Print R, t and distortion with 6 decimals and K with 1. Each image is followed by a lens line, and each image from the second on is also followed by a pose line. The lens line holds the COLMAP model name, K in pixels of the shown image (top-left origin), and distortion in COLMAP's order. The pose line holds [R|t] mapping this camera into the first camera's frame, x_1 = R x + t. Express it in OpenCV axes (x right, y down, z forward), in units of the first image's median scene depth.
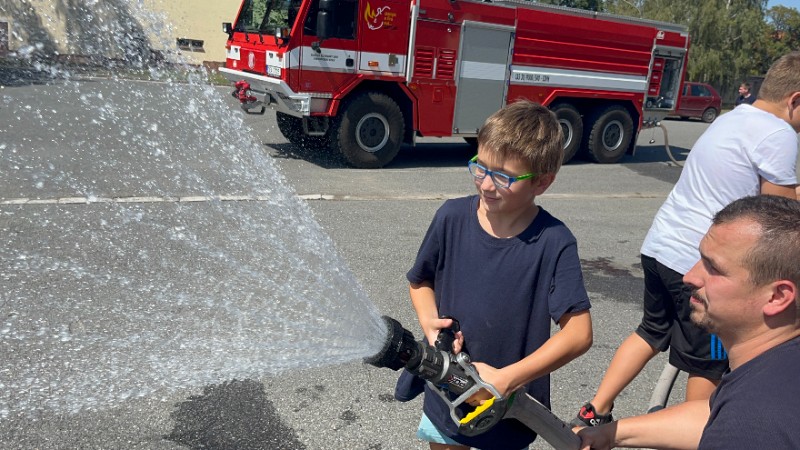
lens RADIAL K [[699.5, 0, 416.1], [0, 699.5, 230.7], [0, 0, 1]] dist [0.040519, -0.054443]
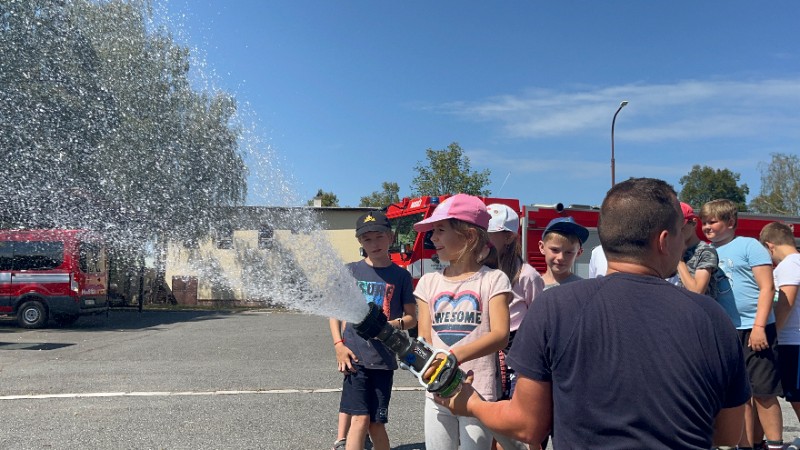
lens RADIAL K [[704.4, 0, 388.3], [0, 704.4, 227.1], [0, 0, 1]] dist [0.062072, -0.075524]
pose [[0.967225, -0.088671, -0.237937, 0.051987], [0.005363, 0.943971, -0.329985, 0.057331], [0.253866, 0.317894, 0.913507, -0.064393]]
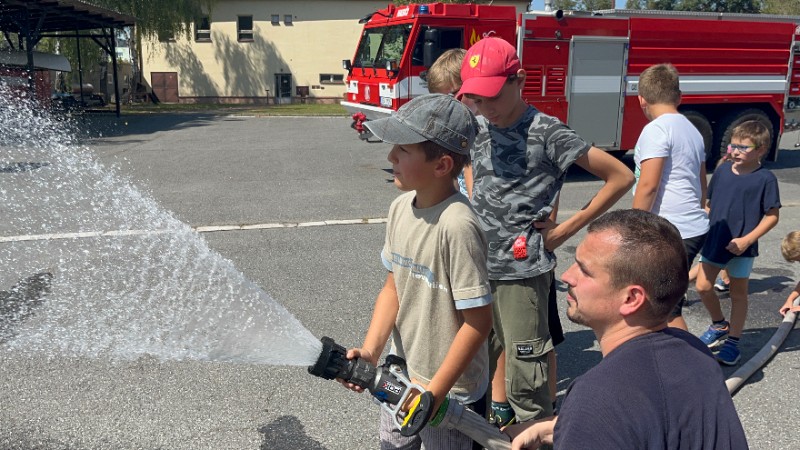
lens RADIAL K [[703.7, 0, 400.0], [0, 703.7, 225.0], [0, 0, 1]] dist [0.056549, -0.061962]
pose [[0.973563, -0.033522, -0.225946, 0.047739], [0.025124, 0.998886, -0.039943, 0.002331], [0.227033, 0.033210, 0.973321, -0.026307]]
